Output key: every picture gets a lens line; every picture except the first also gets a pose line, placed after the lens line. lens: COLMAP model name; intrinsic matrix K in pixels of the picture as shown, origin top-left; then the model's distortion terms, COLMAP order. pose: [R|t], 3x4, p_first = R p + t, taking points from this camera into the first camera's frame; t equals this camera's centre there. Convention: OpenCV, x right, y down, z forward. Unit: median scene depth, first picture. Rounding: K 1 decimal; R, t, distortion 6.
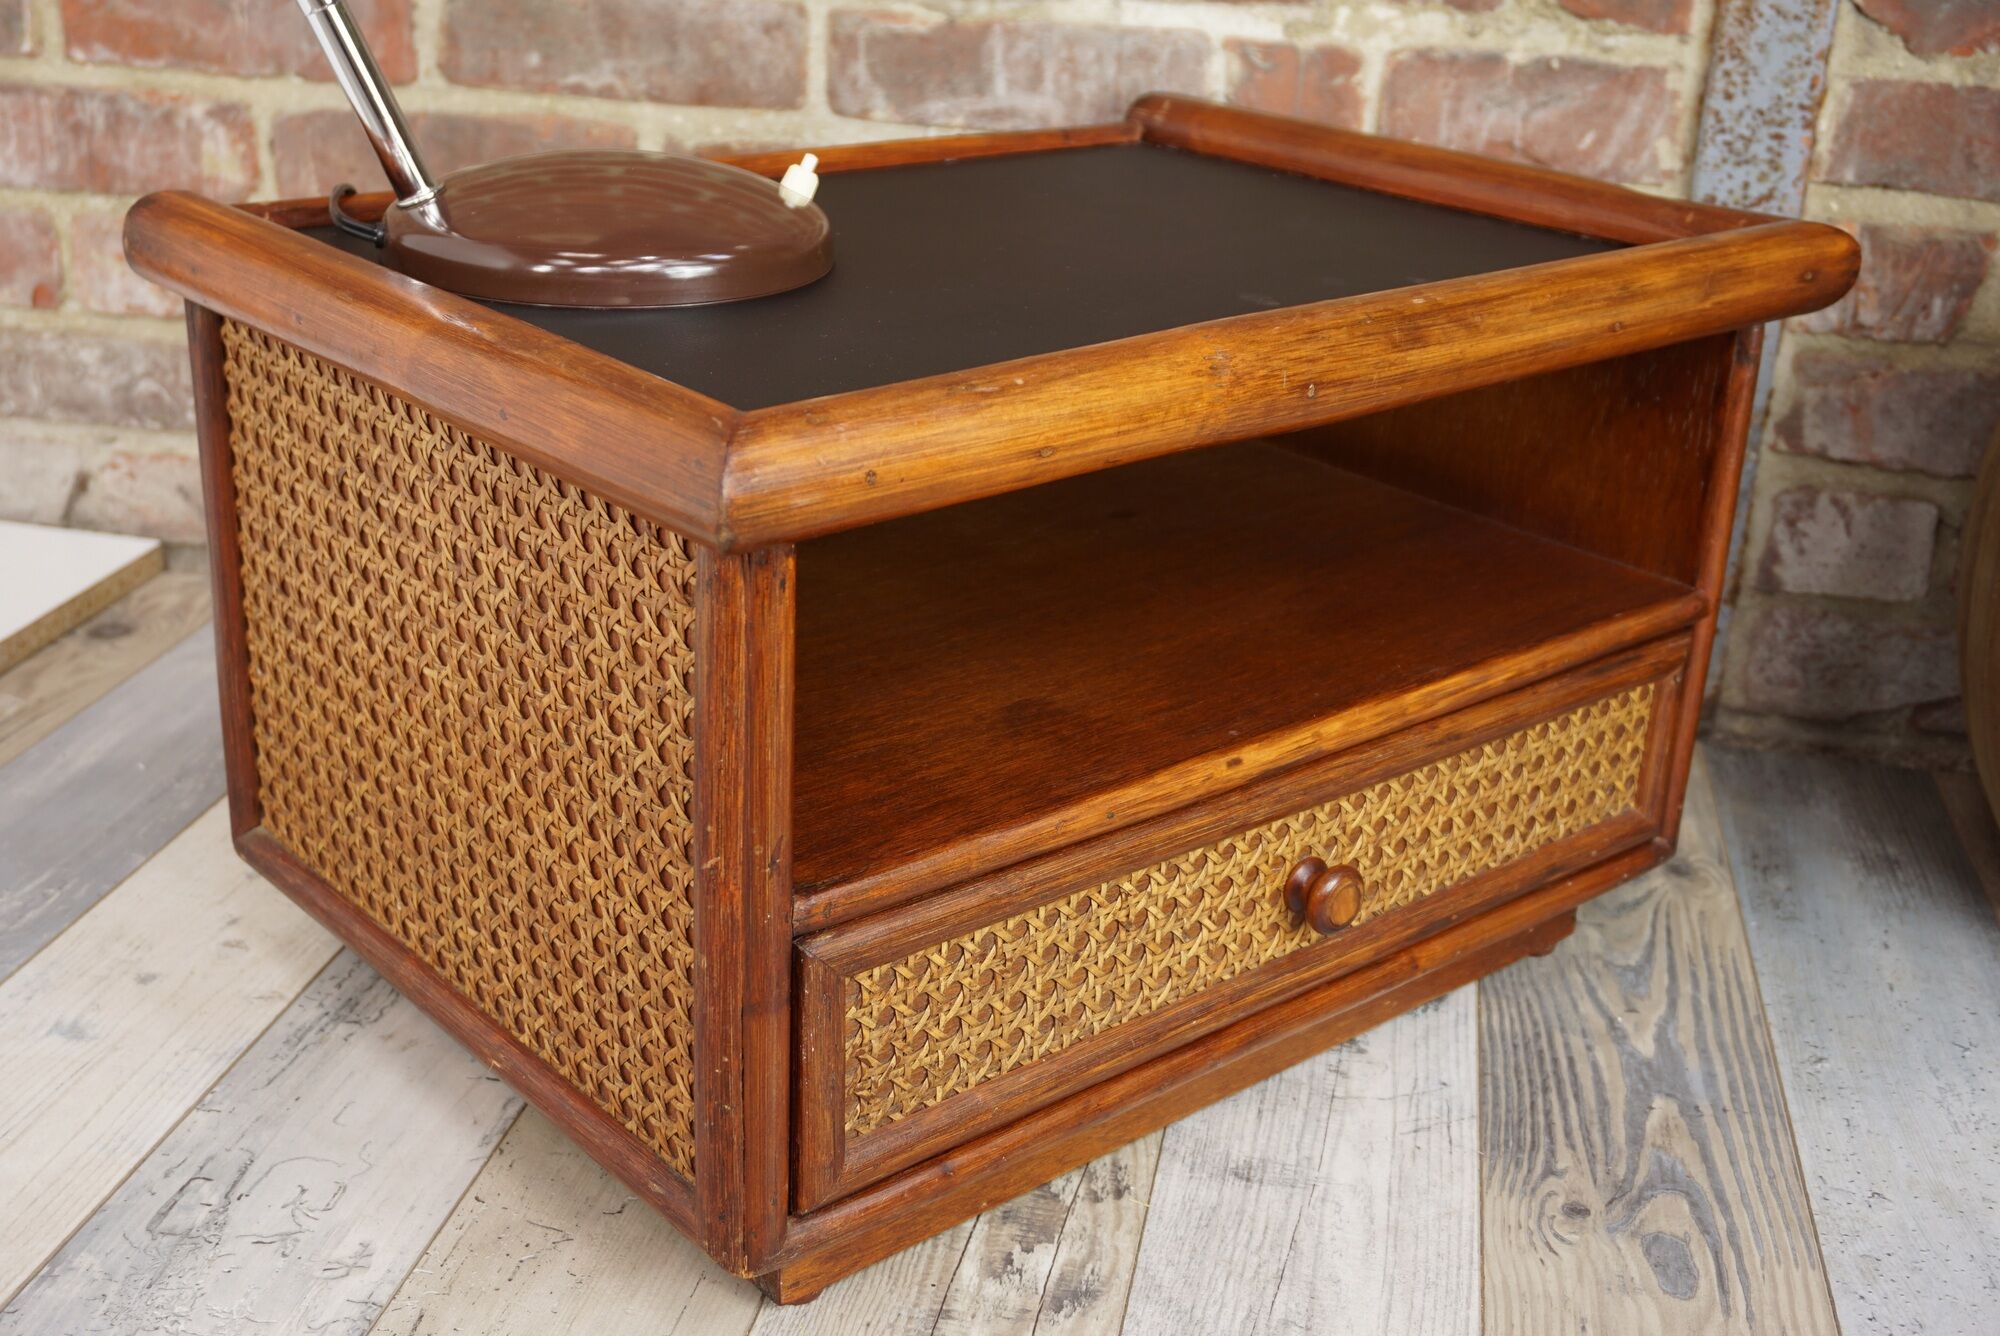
lens RADIAL K [[2427.9, 0, 972.3], [0, 2427.9, 701.0], [0, 0, 1]] dist [0.011389, 0.055337]
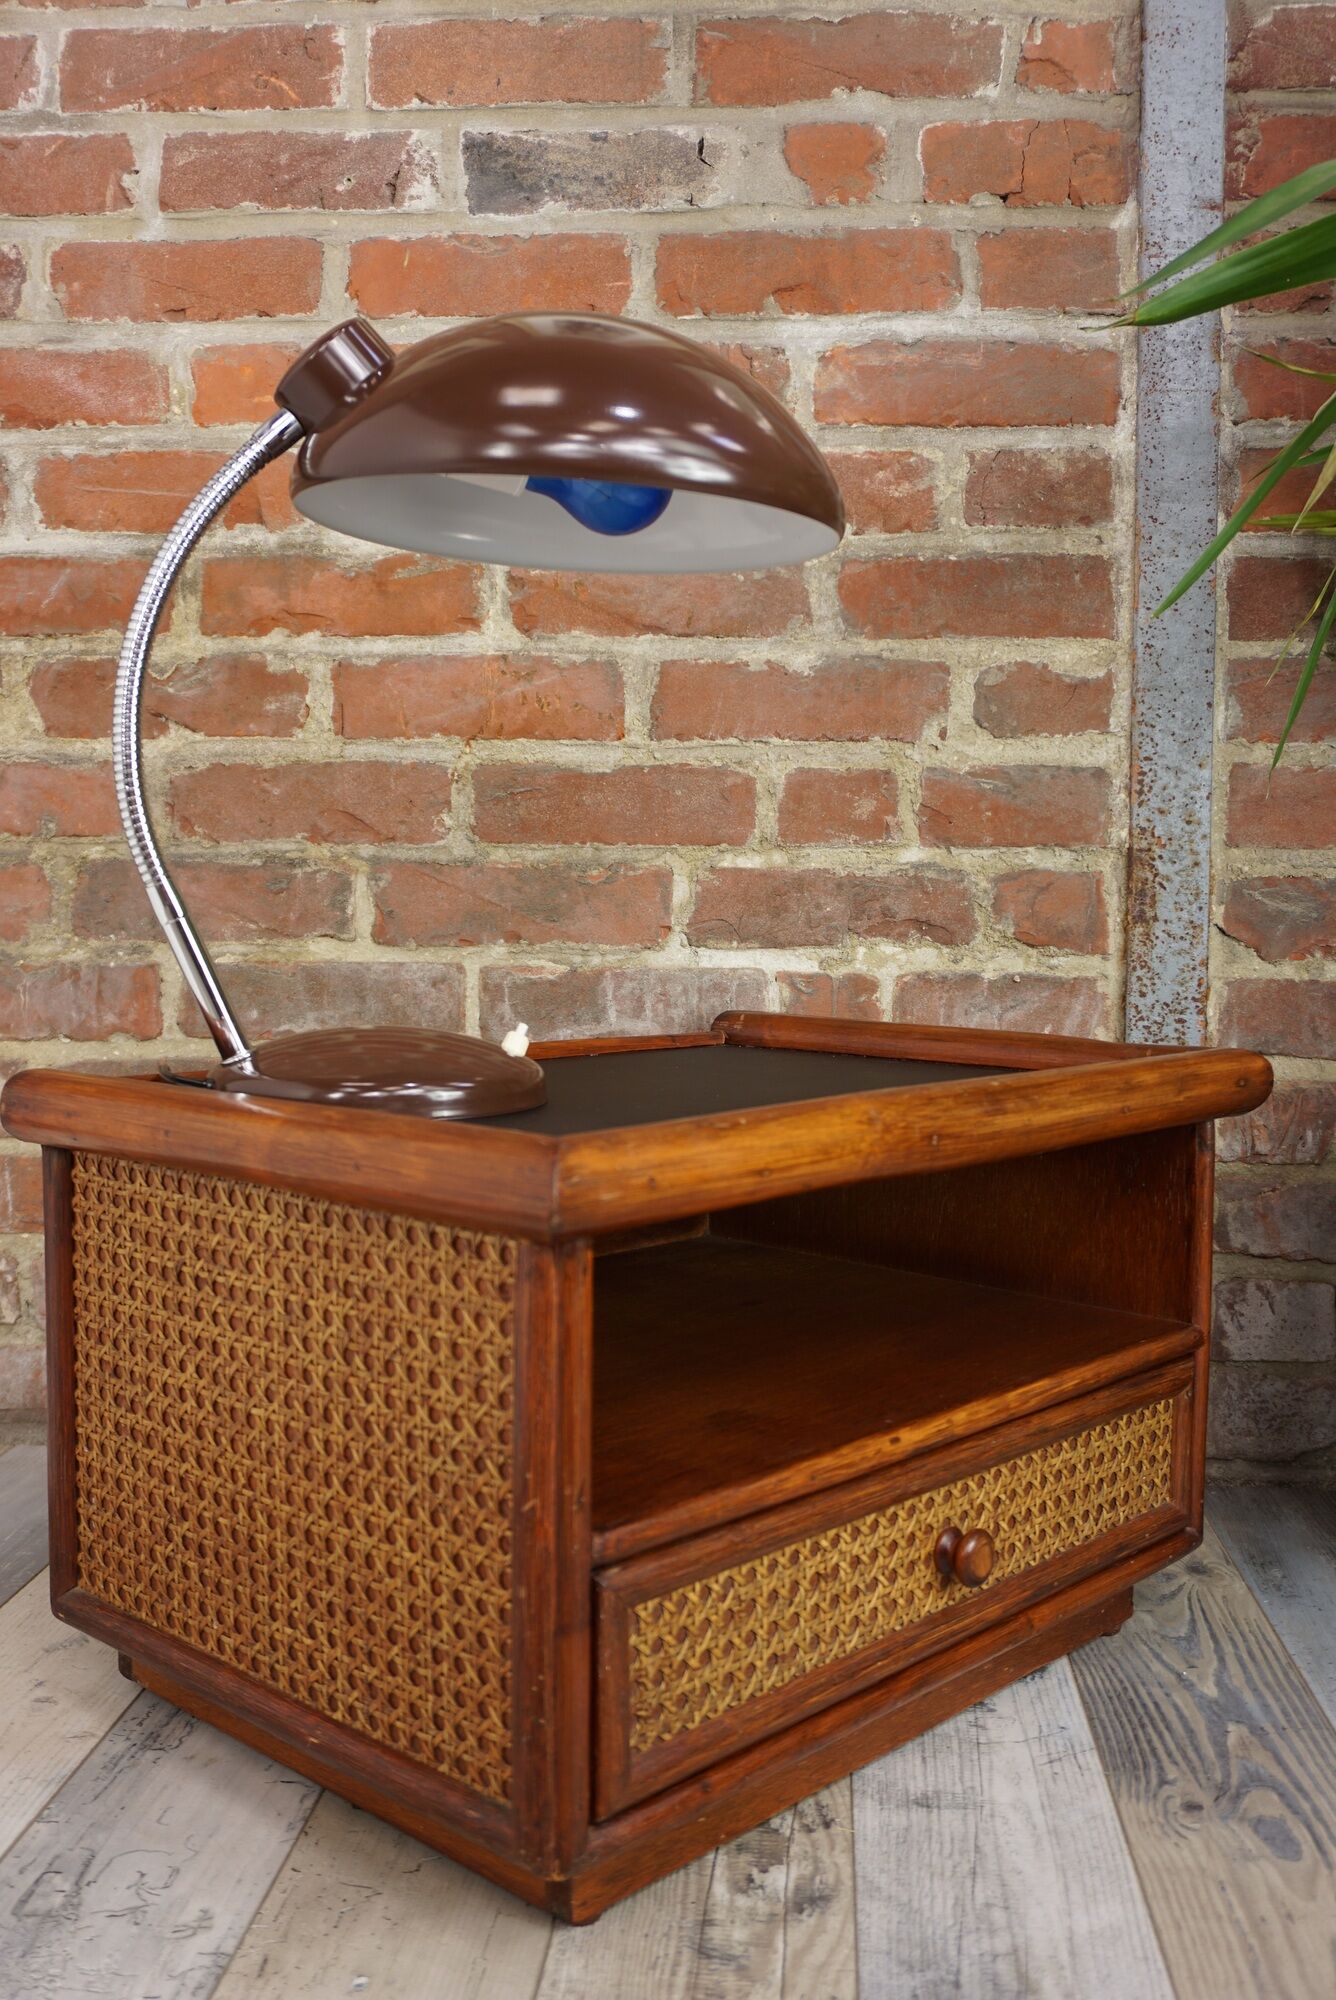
lens RADIAL K [[1970.6, 0, 672.4], [0, 1970.6, 979.6], [0, 0, 1]] dist [-0.020786, -0.006688]
pose [[0.993059, -0.037842, 0.111368, -0.102293], [0.071700, 0.945330, -0.318135, 0.103691], [-0.093240, 0.323912, 0.941482, -0.045111]]
